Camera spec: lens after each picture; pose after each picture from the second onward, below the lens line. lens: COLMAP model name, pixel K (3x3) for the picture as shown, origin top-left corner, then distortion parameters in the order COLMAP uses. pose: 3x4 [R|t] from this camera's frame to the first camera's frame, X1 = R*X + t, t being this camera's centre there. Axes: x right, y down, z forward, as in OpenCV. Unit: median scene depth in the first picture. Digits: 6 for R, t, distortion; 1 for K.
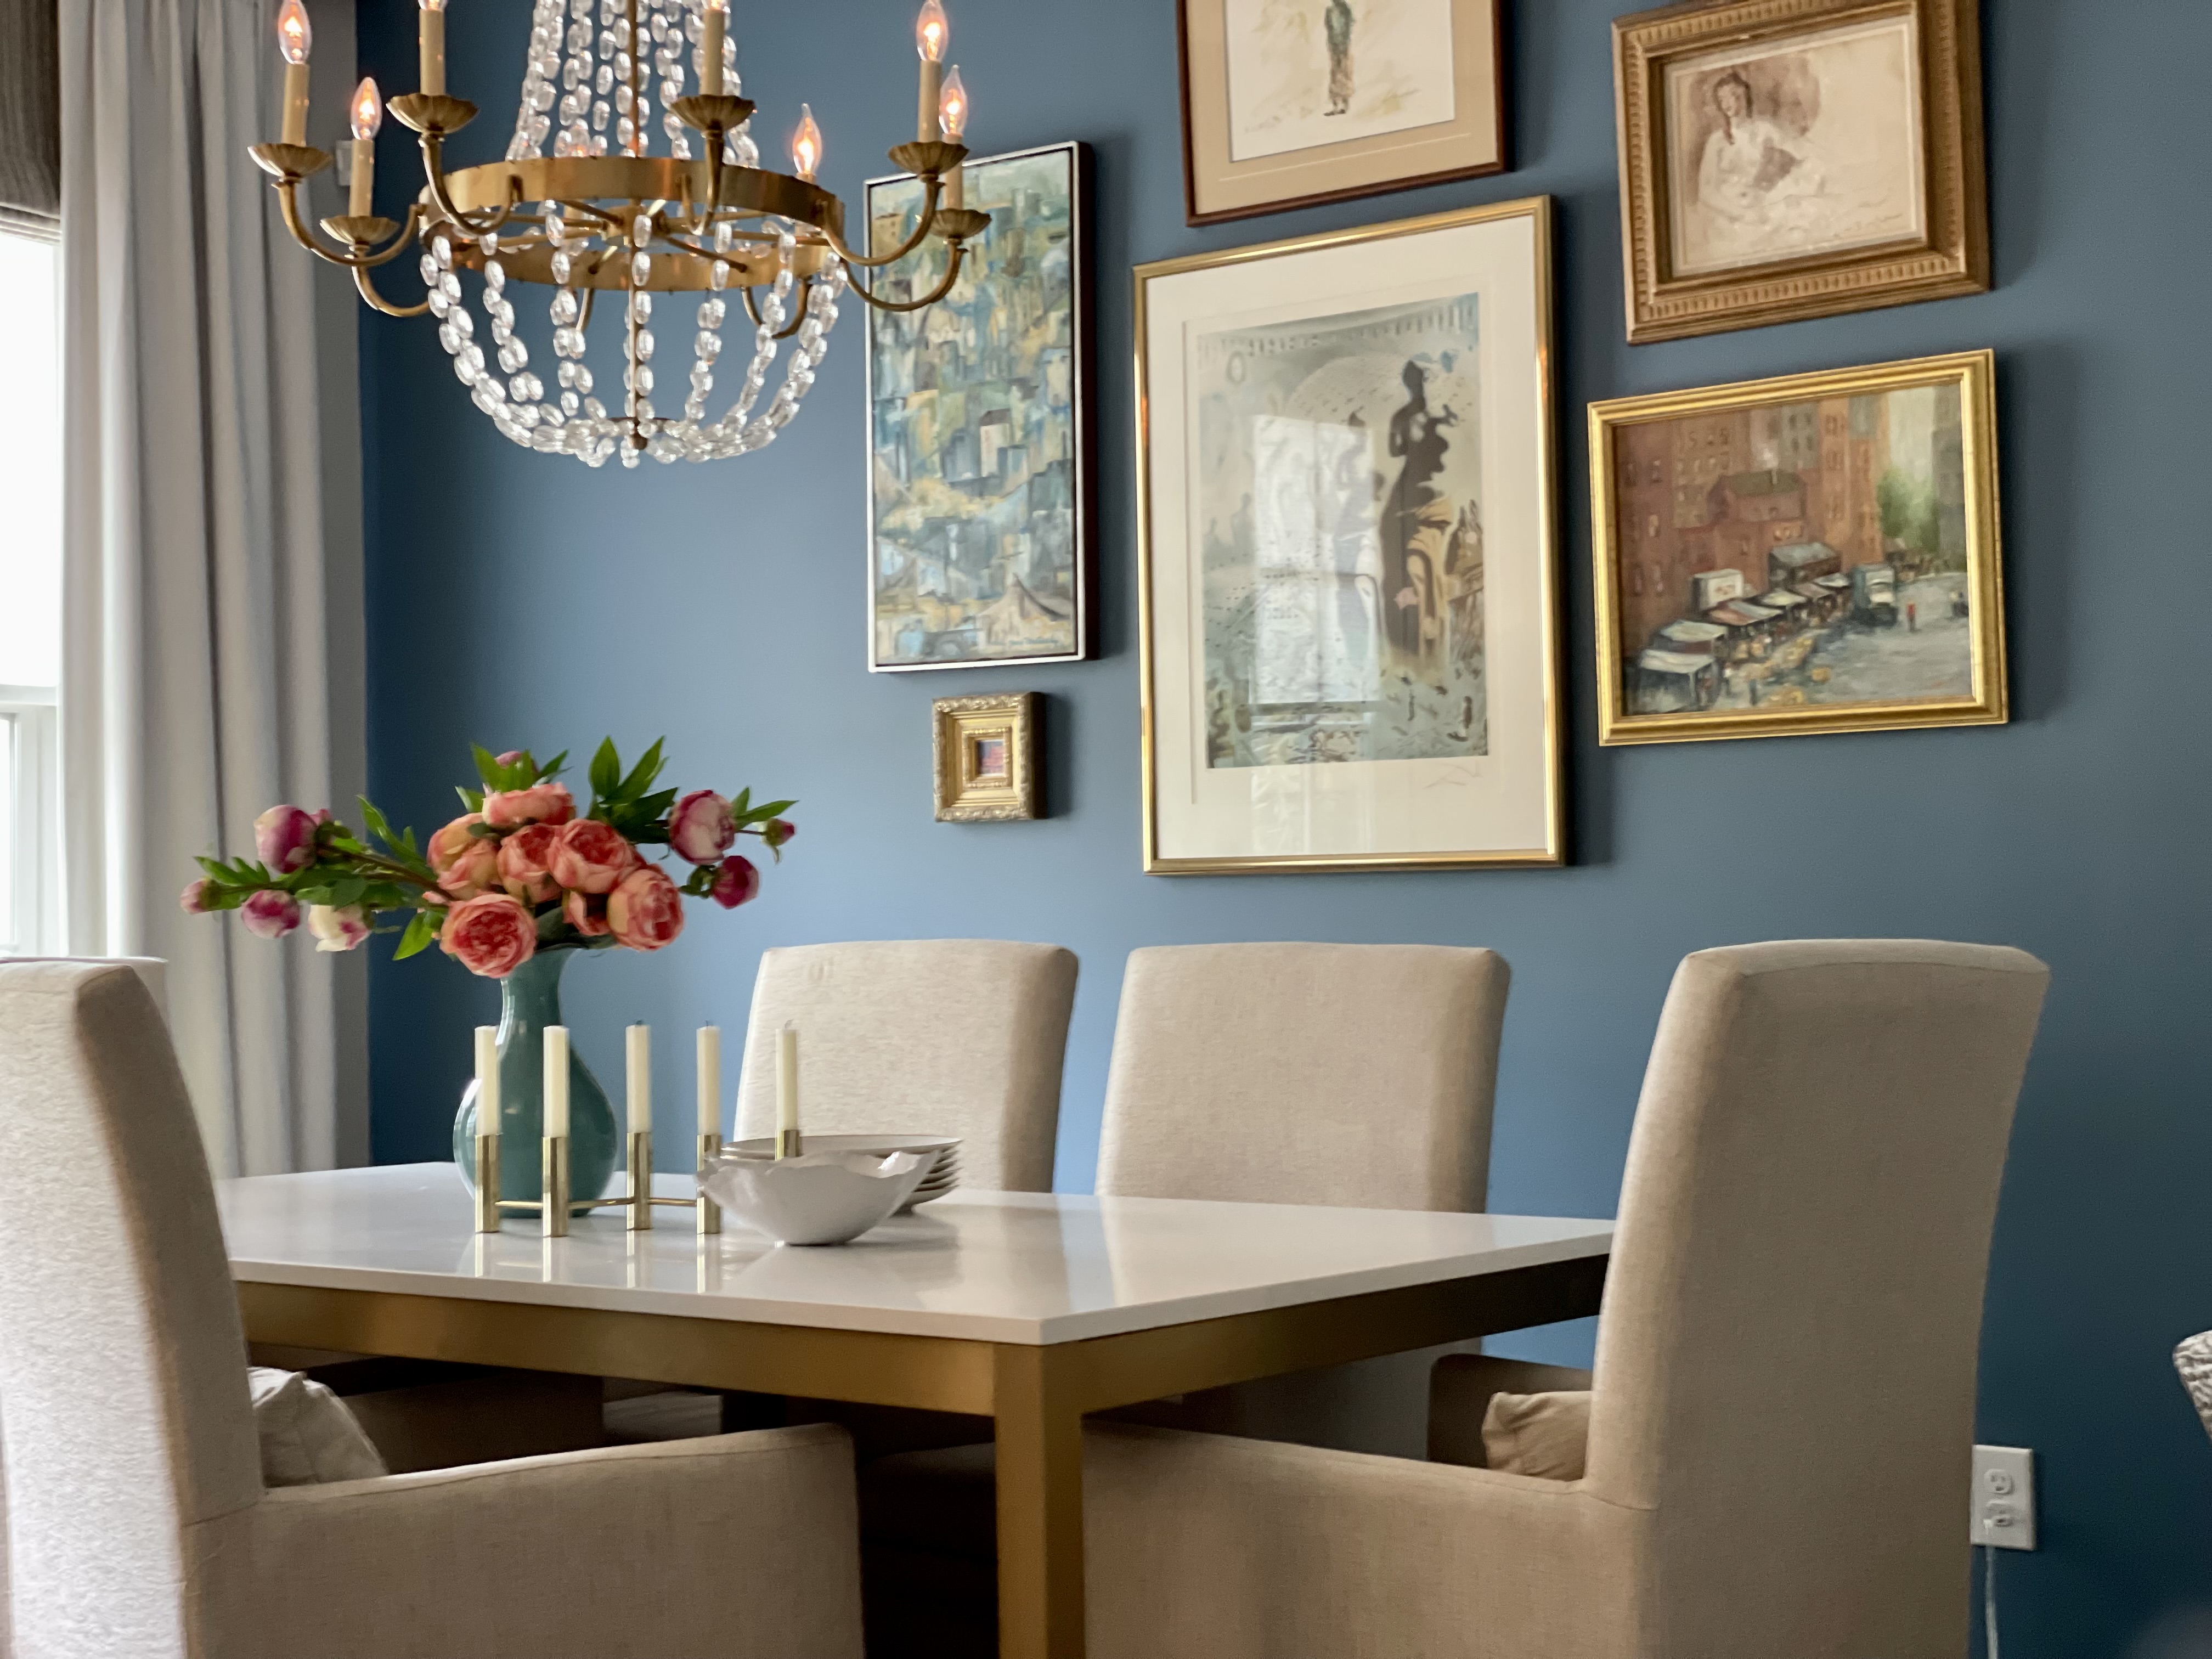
lens RADIAL K [[3333.6, 0, 1086.7], [0, 3333.6, 836.0], [0, 0, 1]] dist [0.106390, 0.000000]
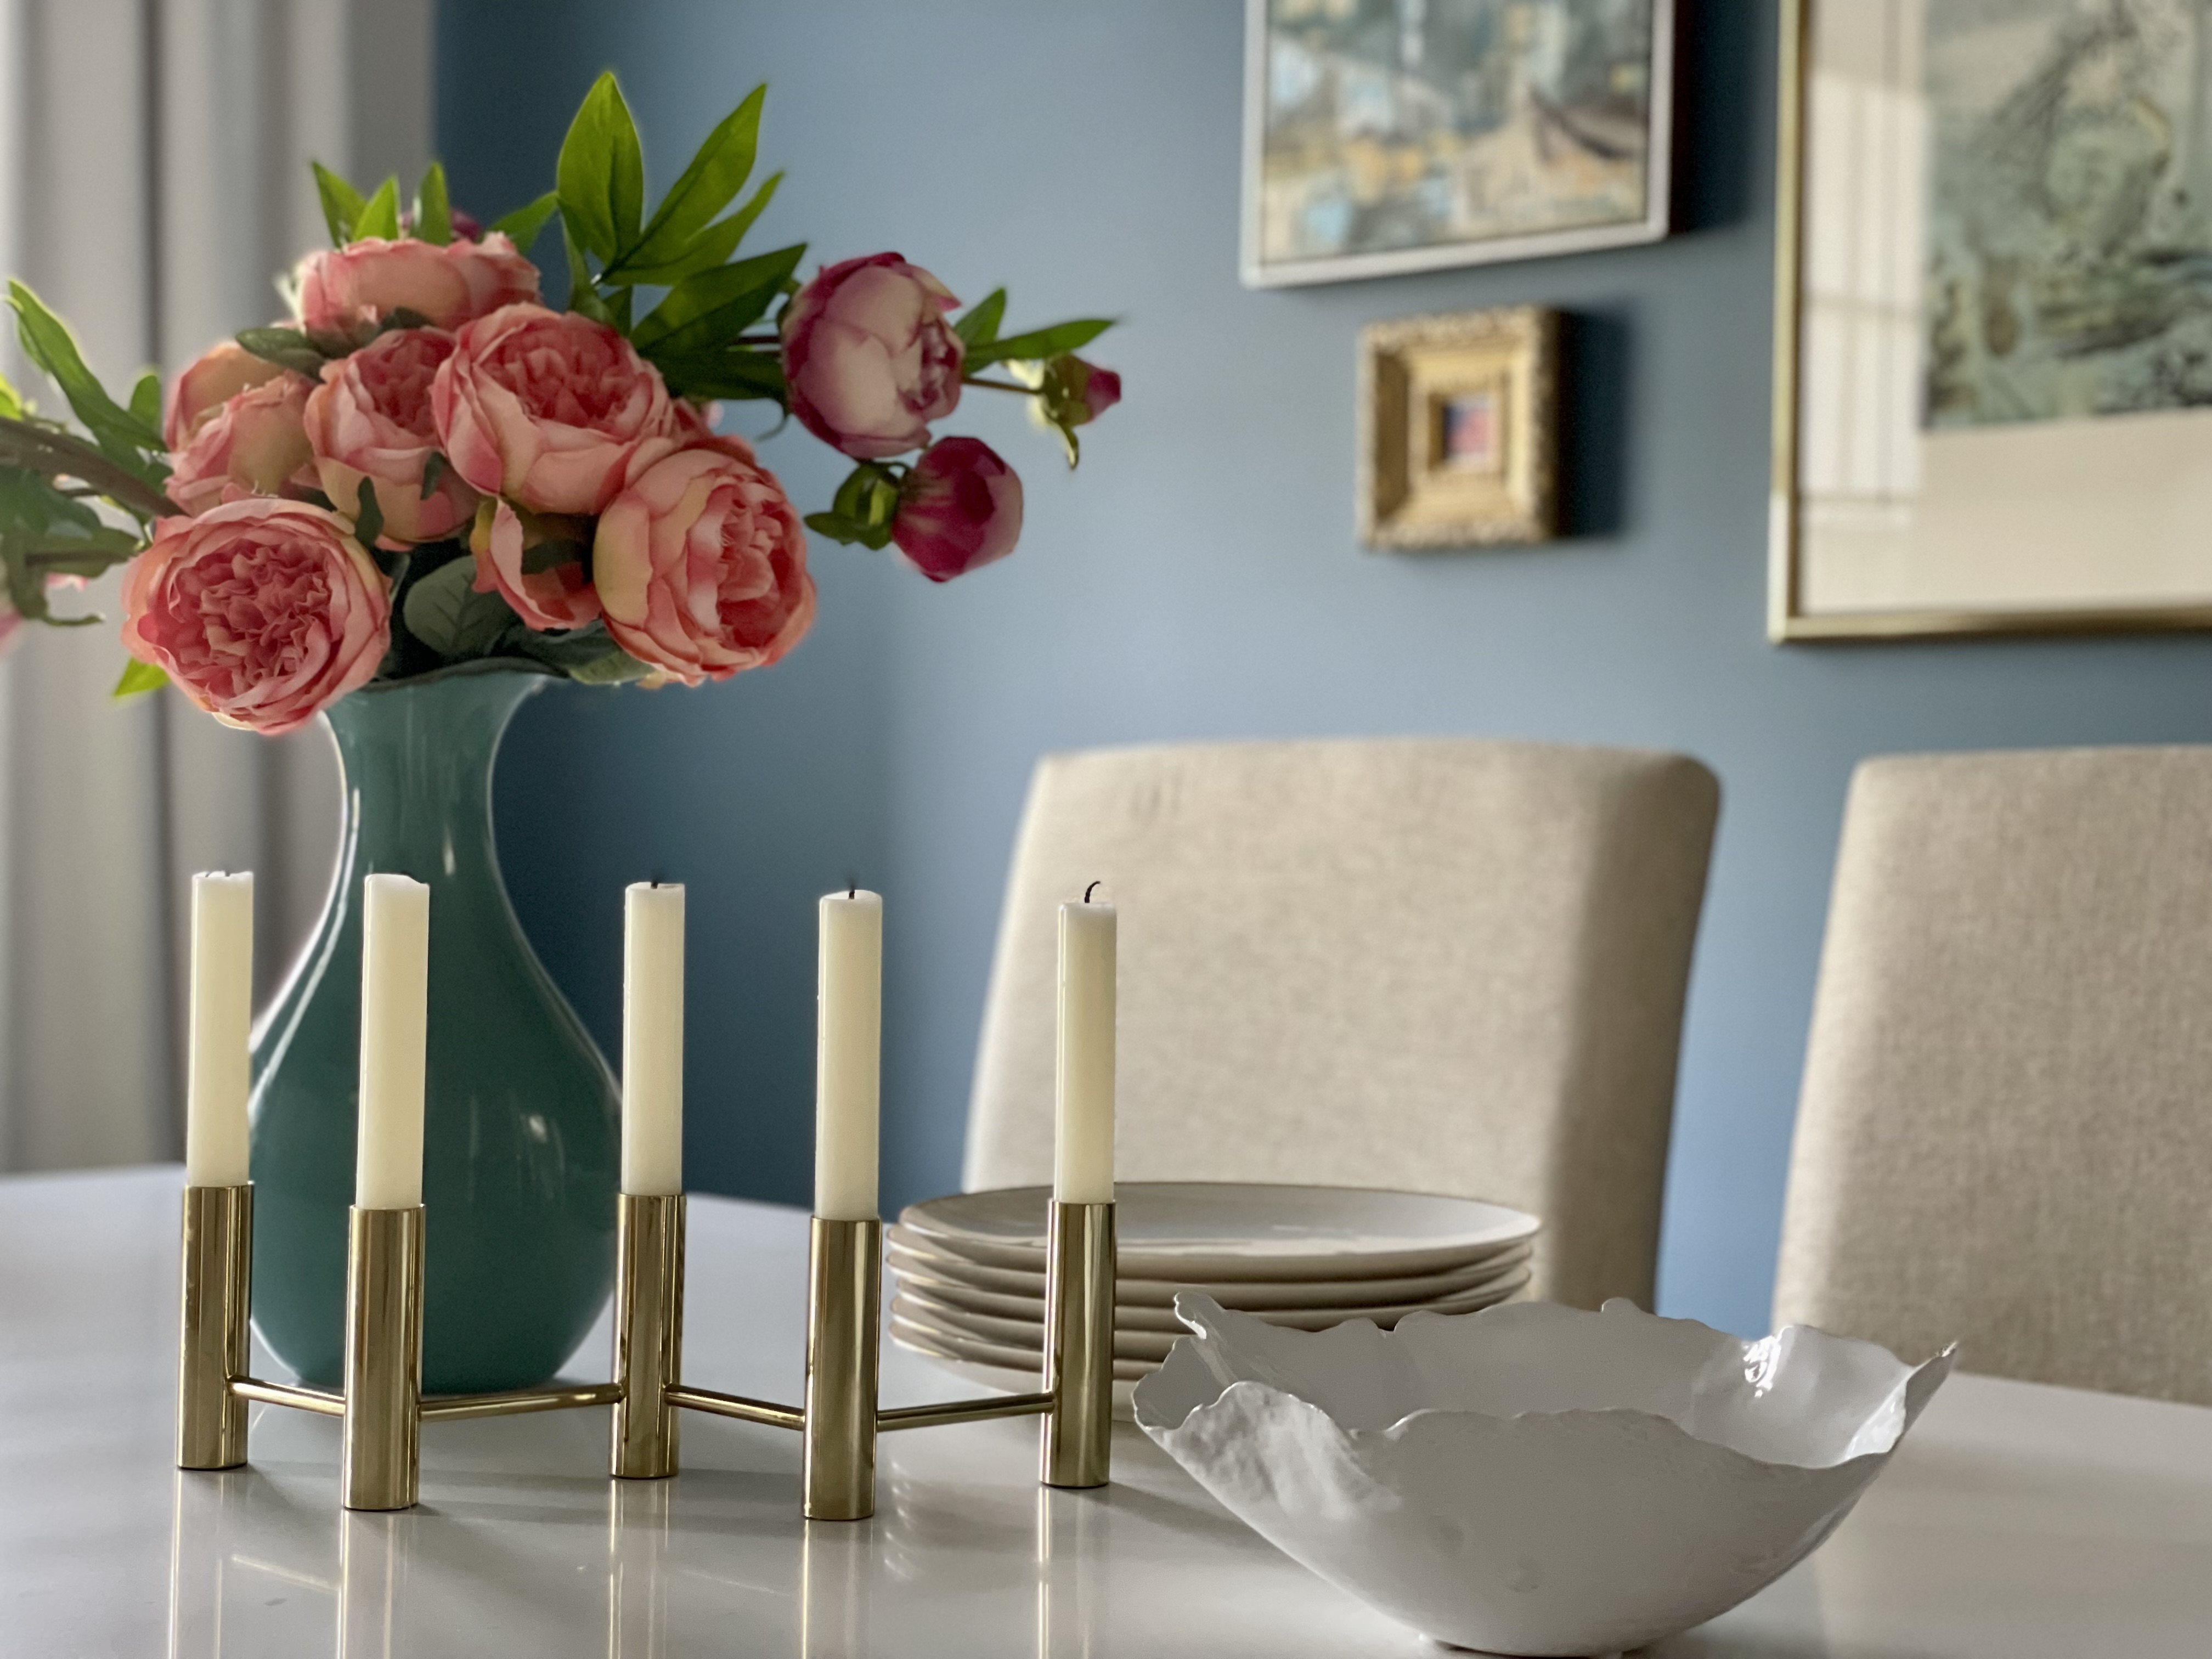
lens RADIAL K [[3333.6, 0, 1116.1], [0, 3333.6, 840.8], [0, 0, 1]] dist [0.106390, 0.000000]
pose [[0.996427, 0.030453, -0.078783, -0.046094], [-0.027990, 0.999090, 0.032181, 0.030541], [0.079692, -0.029861, 0.996372, 0.505918]]
